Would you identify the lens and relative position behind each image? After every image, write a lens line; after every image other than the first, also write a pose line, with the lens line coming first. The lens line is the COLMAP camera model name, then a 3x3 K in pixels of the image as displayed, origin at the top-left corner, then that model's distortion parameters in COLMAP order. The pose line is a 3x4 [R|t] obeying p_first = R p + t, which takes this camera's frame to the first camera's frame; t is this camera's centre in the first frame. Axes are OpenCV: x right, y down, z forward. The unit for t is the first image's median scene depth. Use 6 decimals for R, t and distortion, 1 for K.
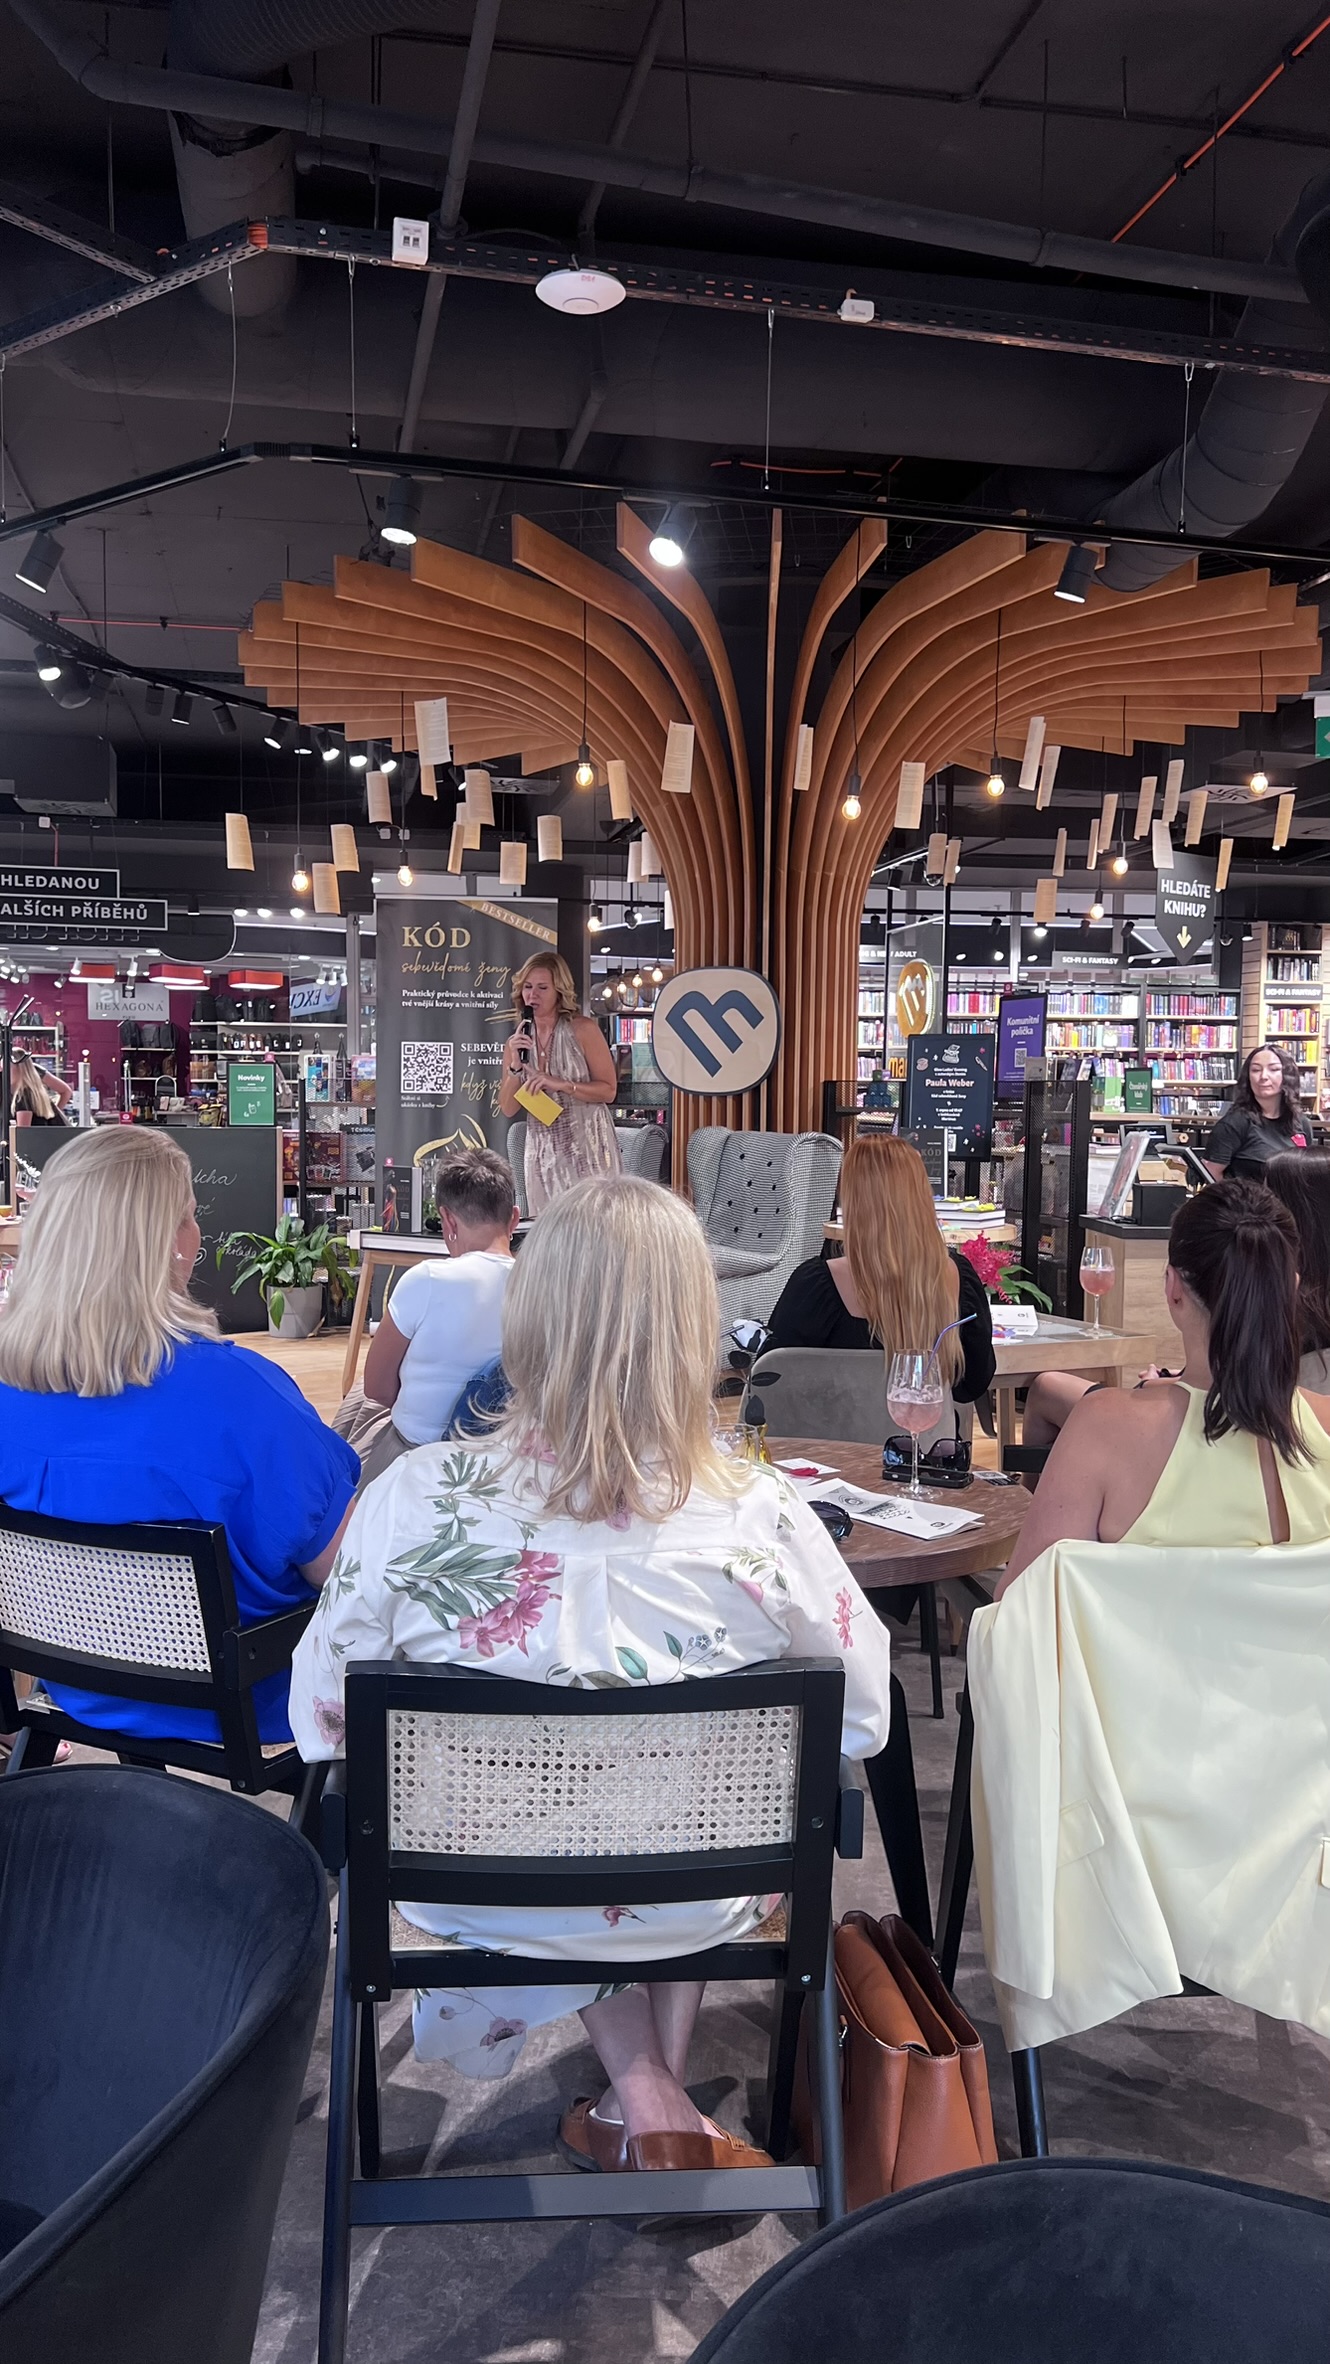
lens RADIAL K [[1842.6, 0, 688.6], [0, 1842.6, 1185.6], [0, 0, 1]] dist [0.058460, -0.052669]
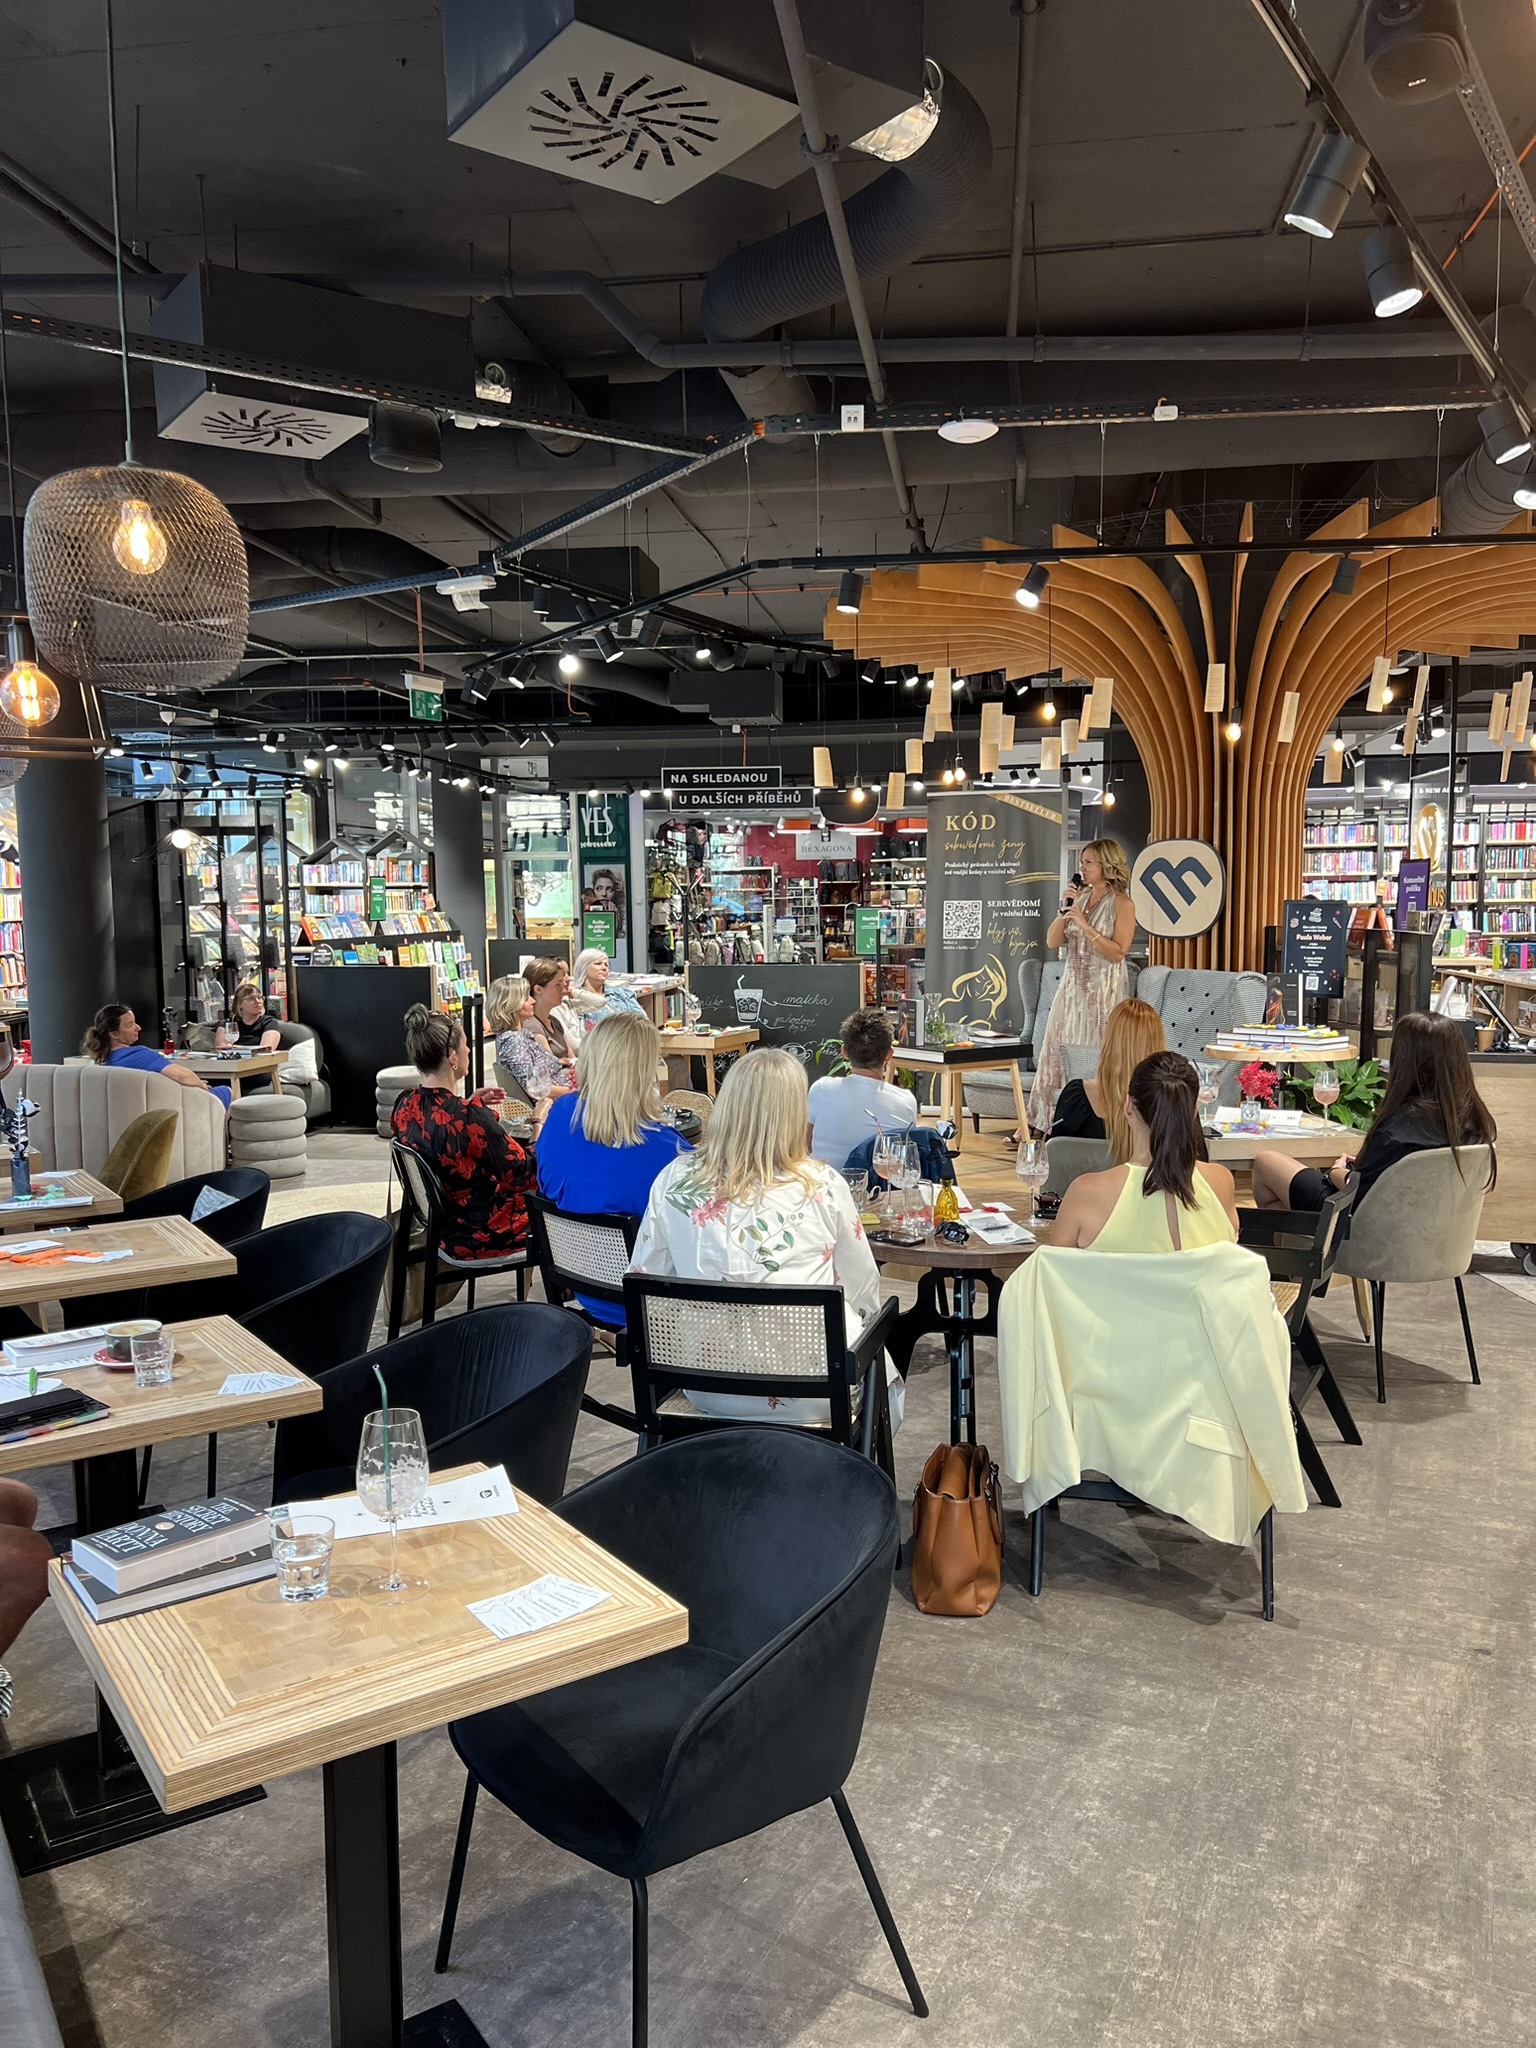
lens RADIAL K [[1571.2, 0, 759.3], [0, 1571.2, 1036.3], [0, 0, 1]] dist [0.076784, -0.006018]
pose [[0.938767, 0.009762, -0.344416, 0.118787], [0.002022, 0.999425, 0.033838, -0.017811], [0.344548, -0.032463, 0.938207, -0.143820]]
